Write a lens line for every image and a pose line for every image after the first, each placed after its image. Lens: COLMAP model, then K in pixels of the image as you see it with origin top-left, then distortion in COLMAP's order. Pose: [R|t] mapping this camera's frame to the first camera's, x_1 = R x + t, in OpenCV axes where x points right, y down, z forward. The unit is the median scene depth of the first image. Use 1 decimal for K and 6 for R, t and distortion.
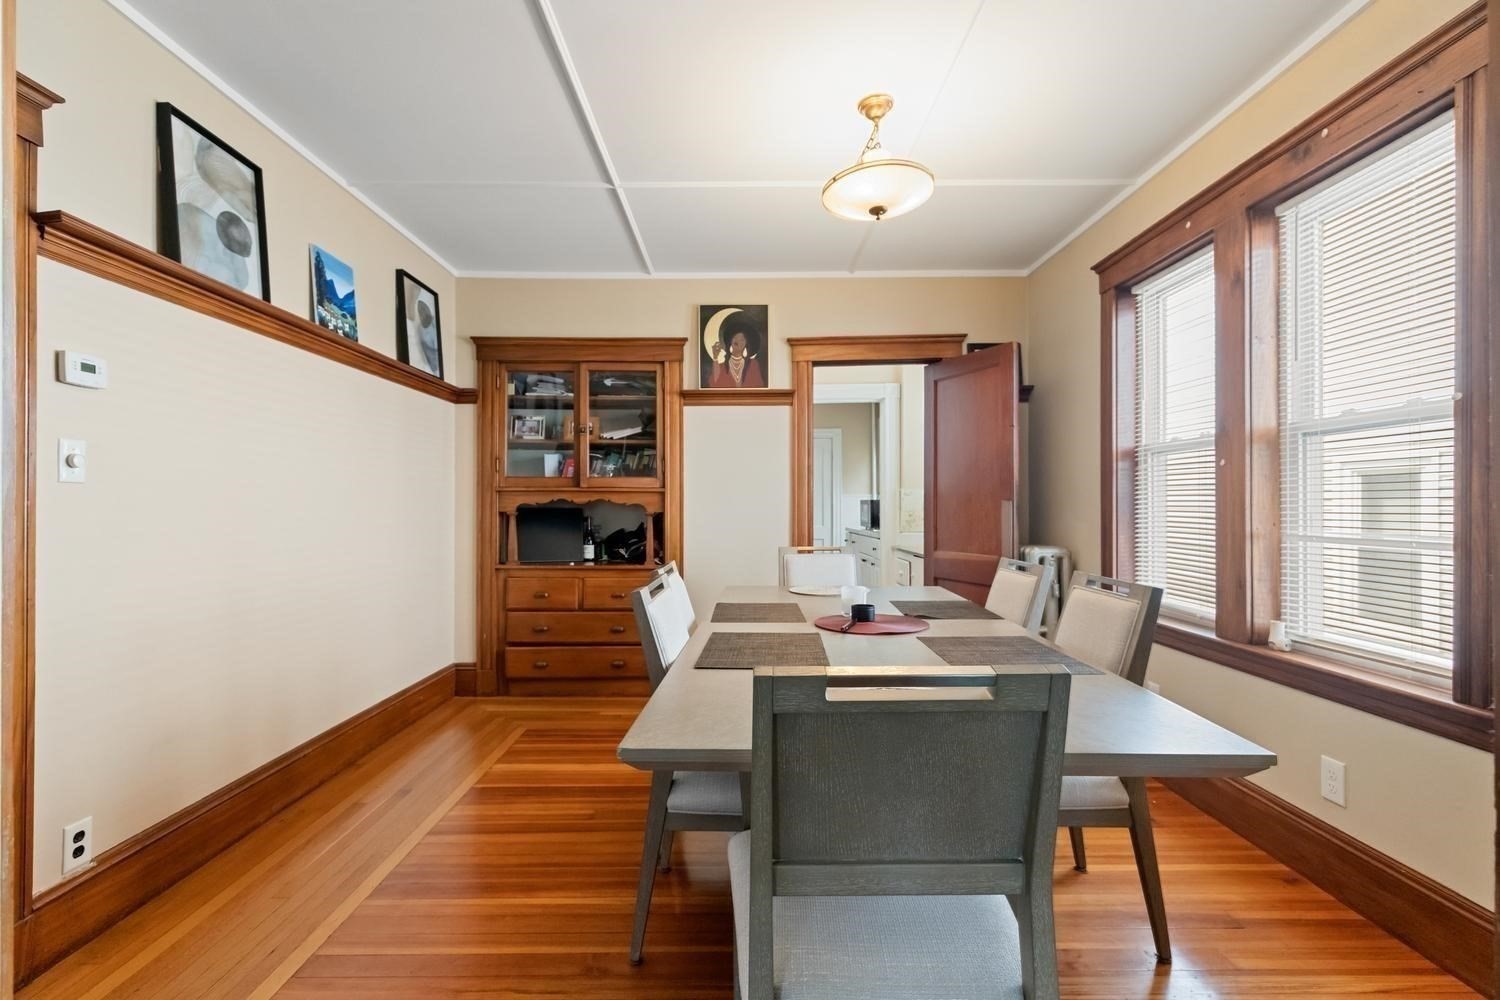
lens RADIAL K [[687.9, 0, 744.6], [0, 687.9, 503.1], [0, 0, 1]] dist [0.008518, 0.000540]
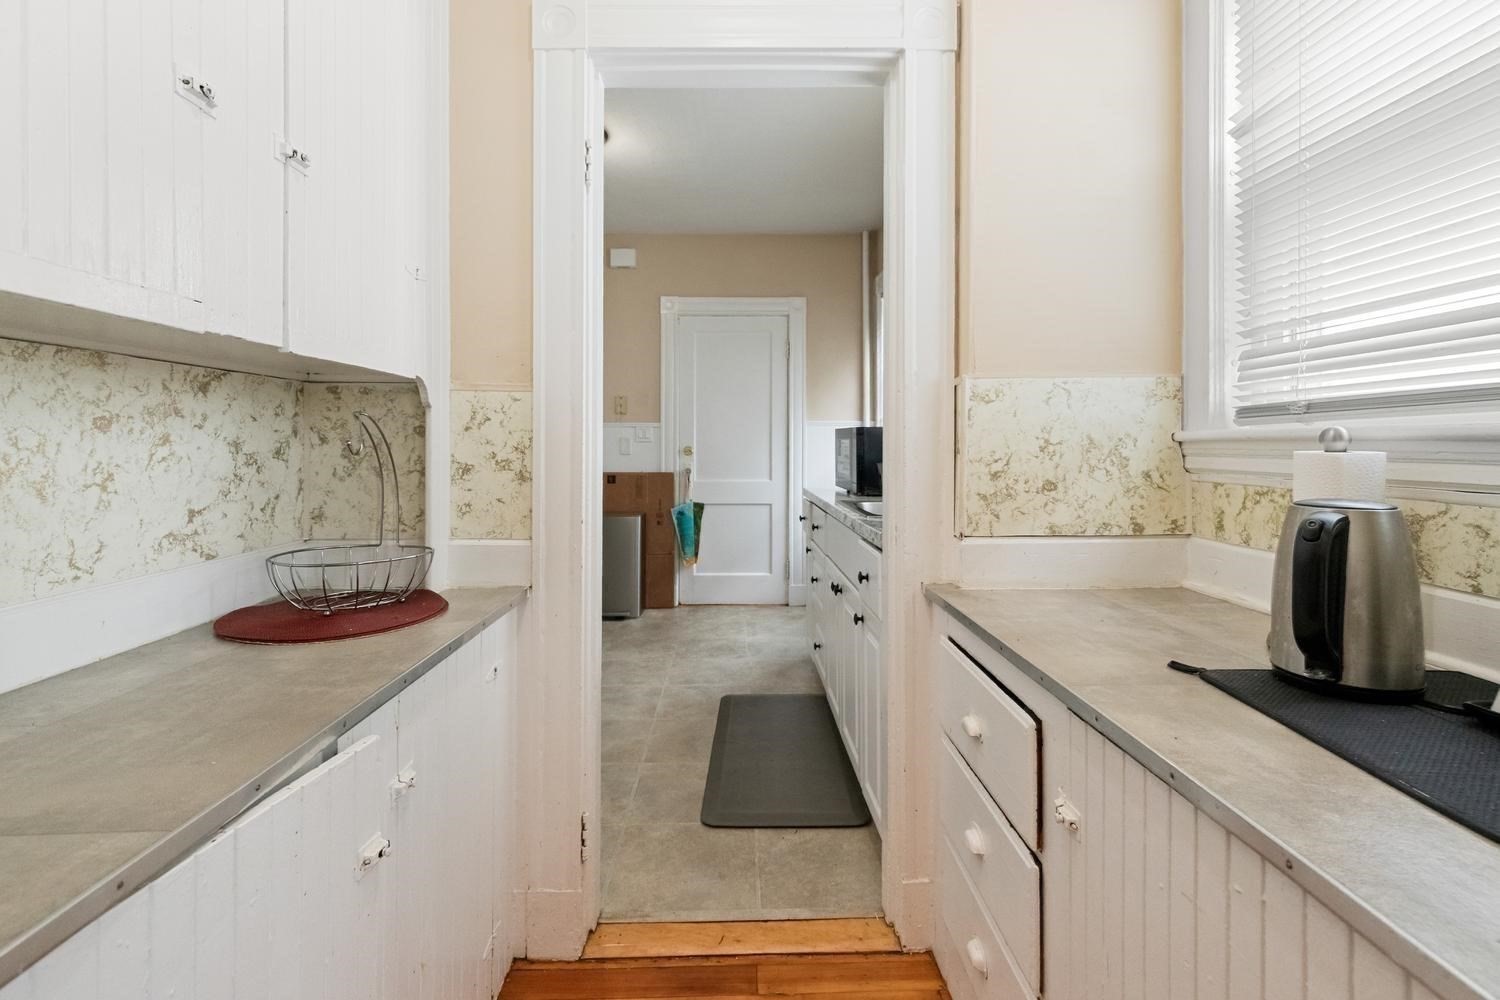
lens RADIAL K [[687.9, 0, 750.2], [0, 687.9, 444.7], [0, 0, 1]] dist [0.008518, 0.000540]
pose [[0.999901, -0.000986, 0.014011, 0.154361], [0.000907, 0.999984, 0.005667, 0.004521], [-0.014017, -0.005654, 0.999886, 0.804031]]
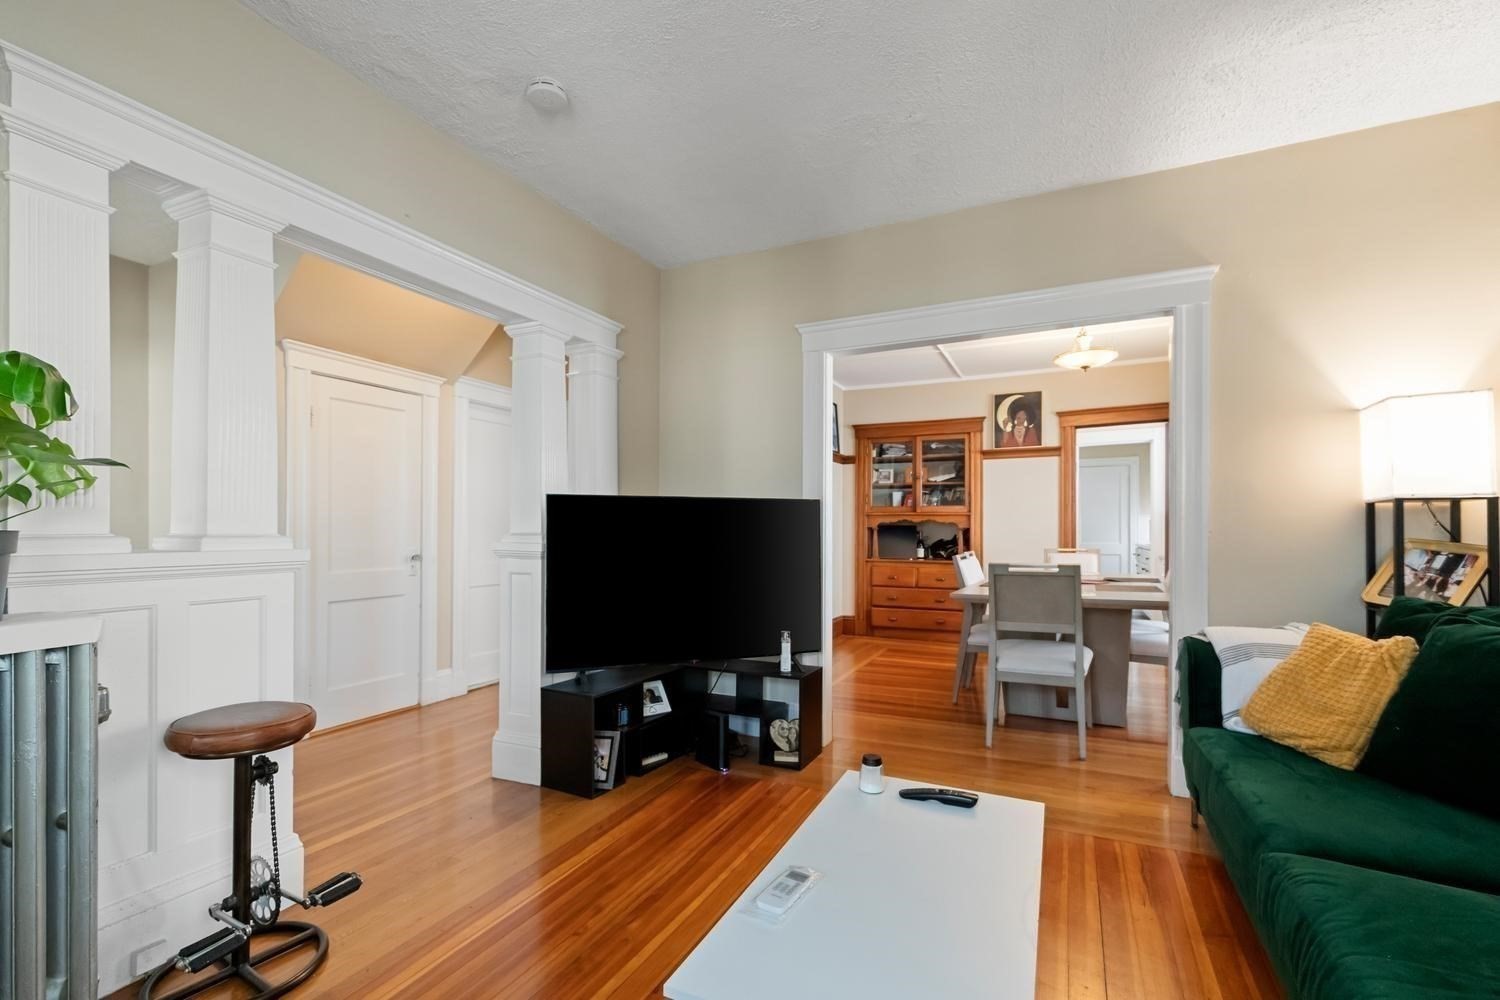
lens RADIAL K [[687.9, 0, 746.2], [0, 687.9, 526.1], [0, 0, 1]] dist [0.008518, 0.000540]
pose [[0.905655, 0.001503, -0.424013, 0.086688], [-0.000036, 0.999994, 0.003467, 0.004162], [0.424016, -0.003125, 0.905649, -0.642814]]
